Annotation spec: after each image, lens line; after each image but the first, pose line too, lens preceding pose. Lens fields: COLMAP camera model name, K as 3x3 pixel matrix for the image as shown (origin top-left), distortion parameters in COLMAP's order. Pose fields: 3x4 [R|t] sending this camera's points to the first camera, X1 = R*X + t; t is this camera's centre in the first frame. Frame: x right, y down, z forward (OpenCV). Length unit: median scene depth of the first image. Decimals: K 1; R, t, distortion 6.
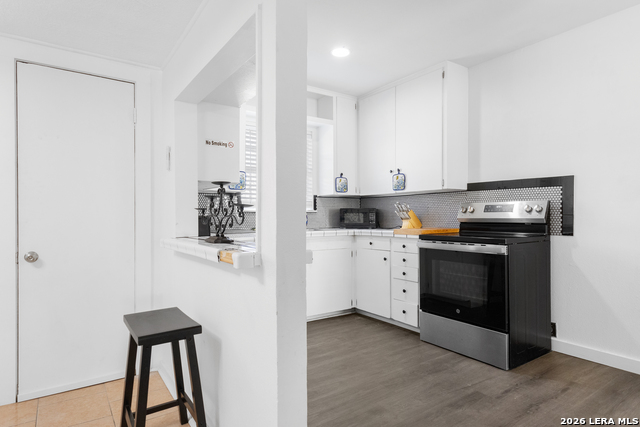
lens RADIAL K [[362.6, 0, 323.5], [0, 362.6, 215.2], [0, 0, 1]] dist [0.004862, 0.000057]
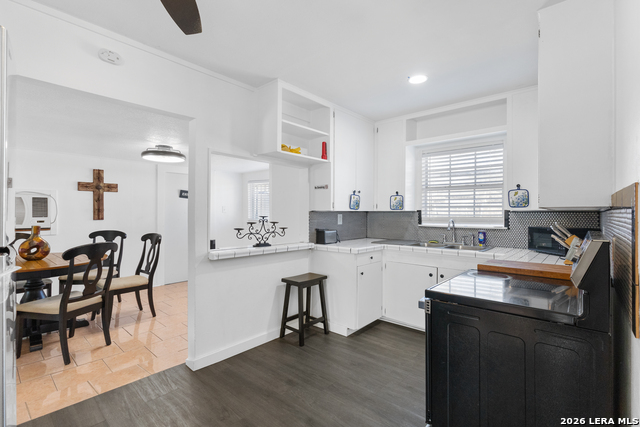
lens RADIAL K [[294.0, 0, 324.2], [0, 294.0, 212.6], [0, 0, 1]] dist [-0.004933, 0.000194]
pose [[0.241210, 0.000030, -0.970473, 0.970191], [-0.006791, 0.999976, -0.001657, -0.076828], [0.970449, 0.006990, 0.241205, 0.663336]]
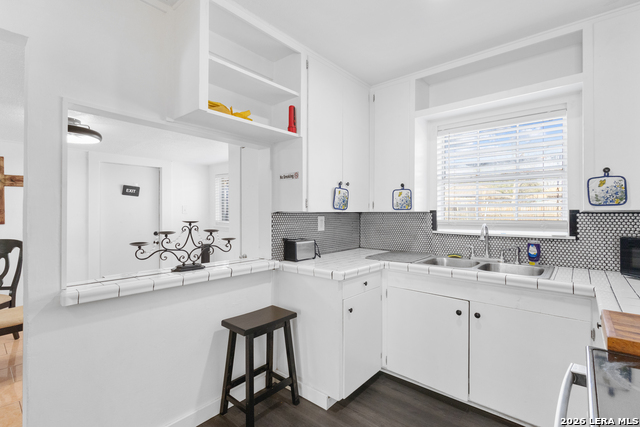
lens RADIAL K [[294.0, 0, 322.1], [0, 294.0, 211.0], [0, 0, 1]] dist [-0.004933, 0.000194]
pose [[0.244341, -0.004439, -0.969679, 0.566416], [-0.004123, 0.999976, -0.005617, -0.085057], [0.969681, 0.005371, 0.244317, 0.845007]]
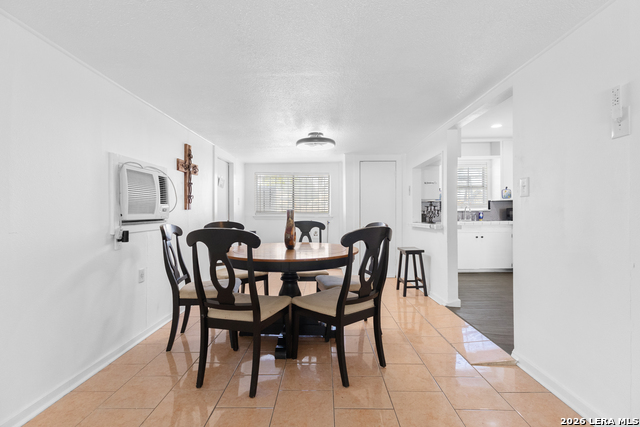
lens RADIAL K [[294.0, 0, 320.8], [0, 294.0, 214.4], [0, 0, 1]] dist [-0.004933, 0.000194]
pose [[0.802299, -0.000147, -0.596923, 0.275413], [0.006334, 0.999946, 0.008268, -0.012297], [0.596889, -0.010415, 0.802256, -0.935121]]
